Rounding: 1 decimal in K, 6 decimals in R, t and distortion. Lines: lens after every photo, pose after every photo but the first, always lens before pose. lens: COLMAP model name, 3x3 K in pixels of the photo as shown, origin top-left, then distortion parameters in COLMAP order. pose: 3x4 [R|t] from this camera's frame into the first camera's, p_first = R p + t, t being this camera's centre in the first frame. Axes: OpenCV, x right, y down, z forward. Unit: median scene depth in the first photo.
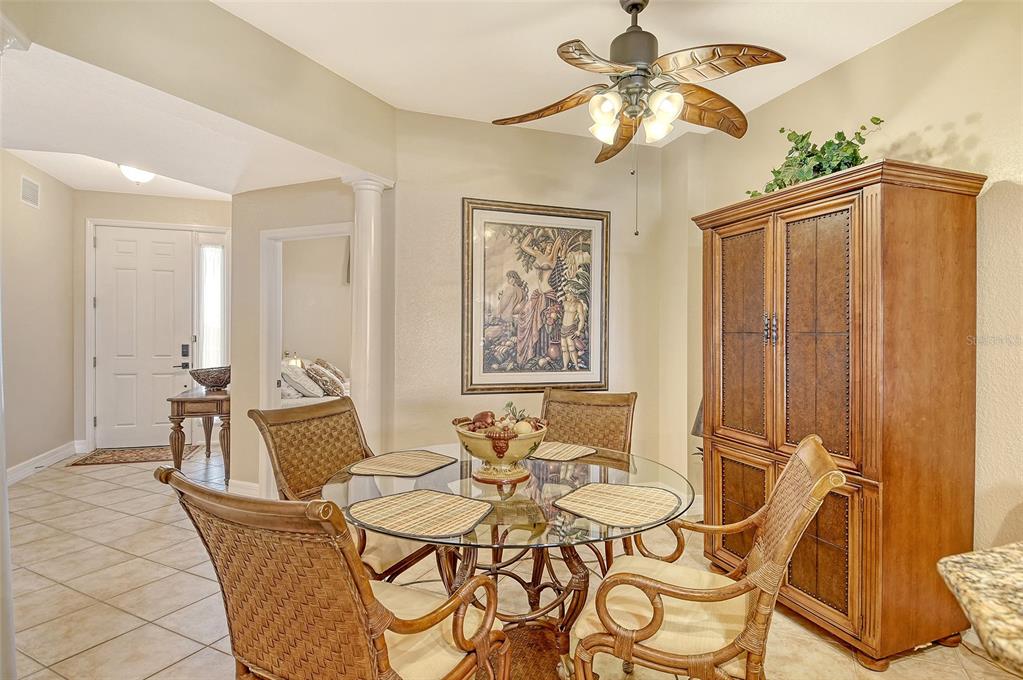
lens RADIAL K [[551.1, 0, 510.7], [0, 551.1, 337.1], [0, 0, 1]] dist [-0.001929, -0.006851]
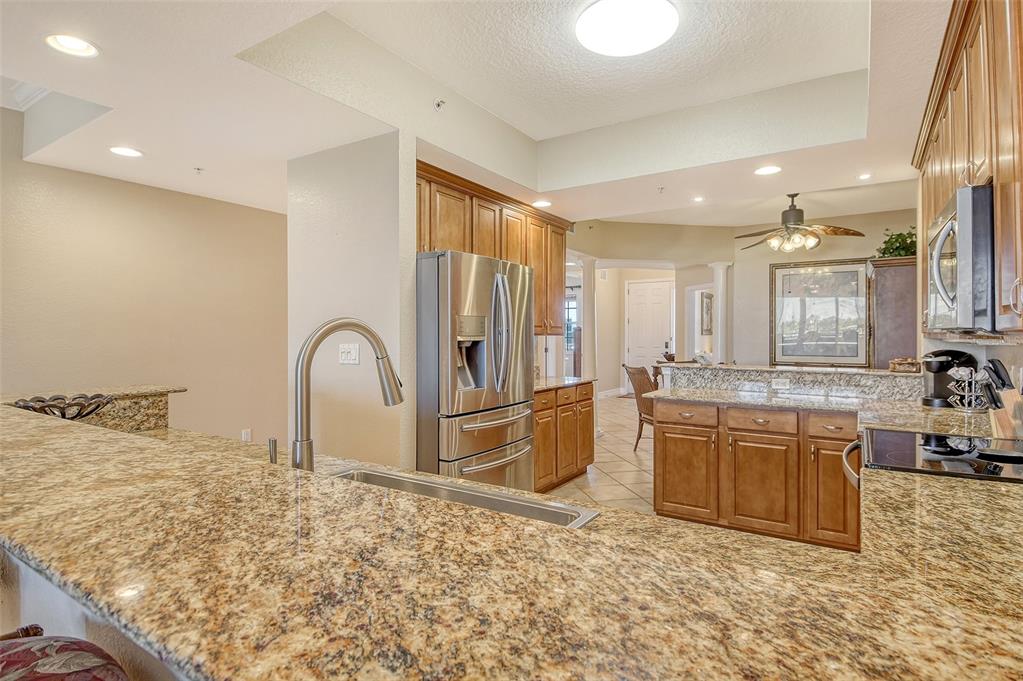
lens RADIAL K [[551.1, 0, 513.2], [0, 551.1, 336.8], [0, 0, 1]] dist [-0.001929, -0.006851]
pose [[0.624416, -0.002659, -0.781088, 0.854014], [-0.004855, 0.999962, -0.007285, 0.018302], [0.781077, 0.008341, 0.624379, -0.909711]]
